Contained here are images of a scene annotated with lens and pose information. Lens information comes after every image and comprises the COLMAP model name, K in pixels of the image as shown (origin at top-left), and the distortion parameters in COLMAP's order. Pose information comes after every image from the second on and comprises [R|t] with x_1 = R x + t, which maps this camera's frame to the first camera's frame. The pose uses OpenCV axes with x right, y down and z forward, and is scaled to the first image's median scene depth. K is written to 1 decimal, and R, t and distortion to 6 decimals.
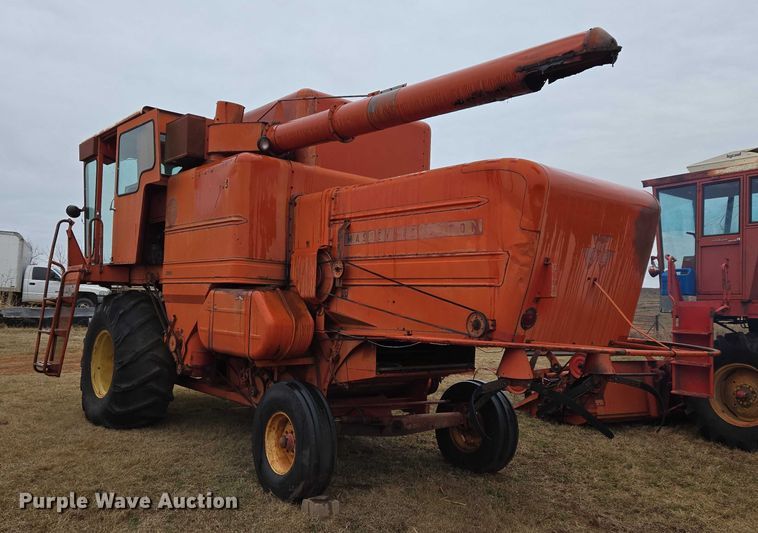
lens RADIAL K [[628.5, 0, 378.7], [0, 628.5, 267.8], [0, 0, 1]] dist [0.049353, 0.000168]
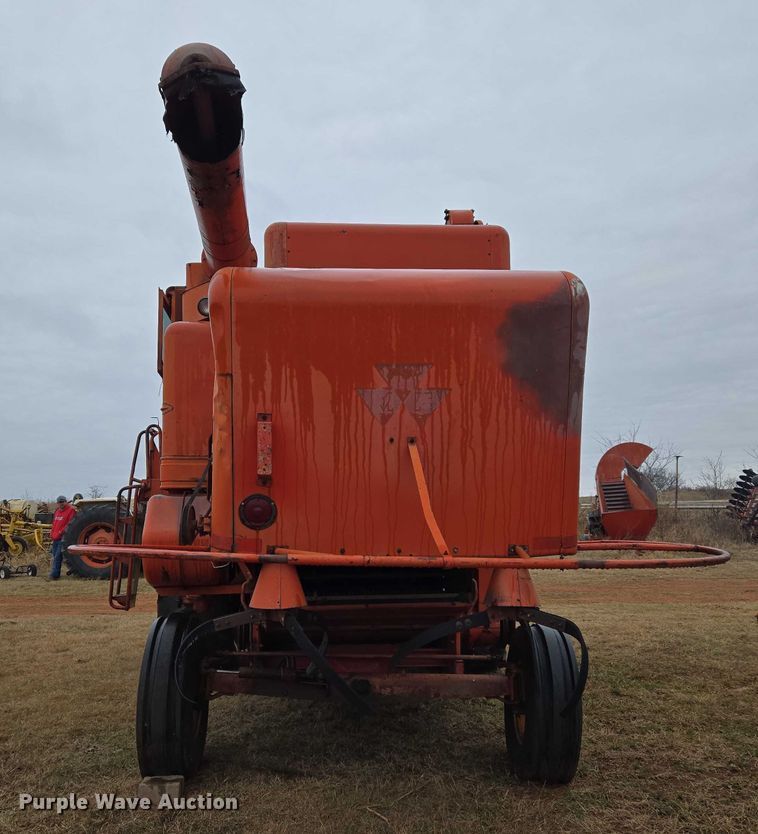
lens RADIAL K [[868.2, 0, 378.1], [0, 868.2, 421.6], [0, 0, 1]] dist [0.055325, 0.000000]
pose [[0.827852, -0.108064, -0.550439, 0.773109], [0.072287, 0.993638, -0.086356, 0.069425], [0.556270, 0.031700, 0.830397, 0.315806]]
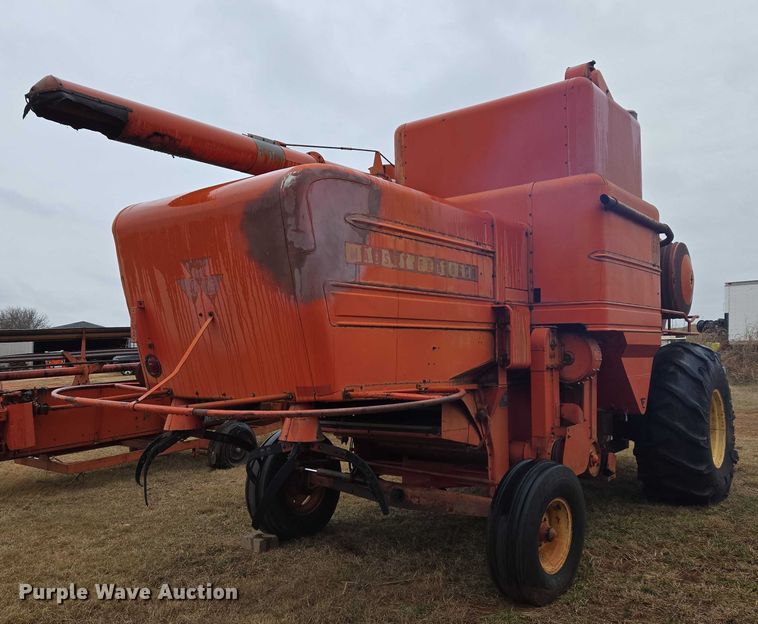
lens RADIAL K [[710.8, 0, 380.6], [0, 710.8, 312.4], [0, 0, 1]] dist [0.043020, 0.000000]
pose [[0.235617, -0.092242, -0.967459, 1.275177], [0.083700, 0.993713, -0.074361, 0.101967], [0.968235, -0.063455, 0.241856, 1.003010]]
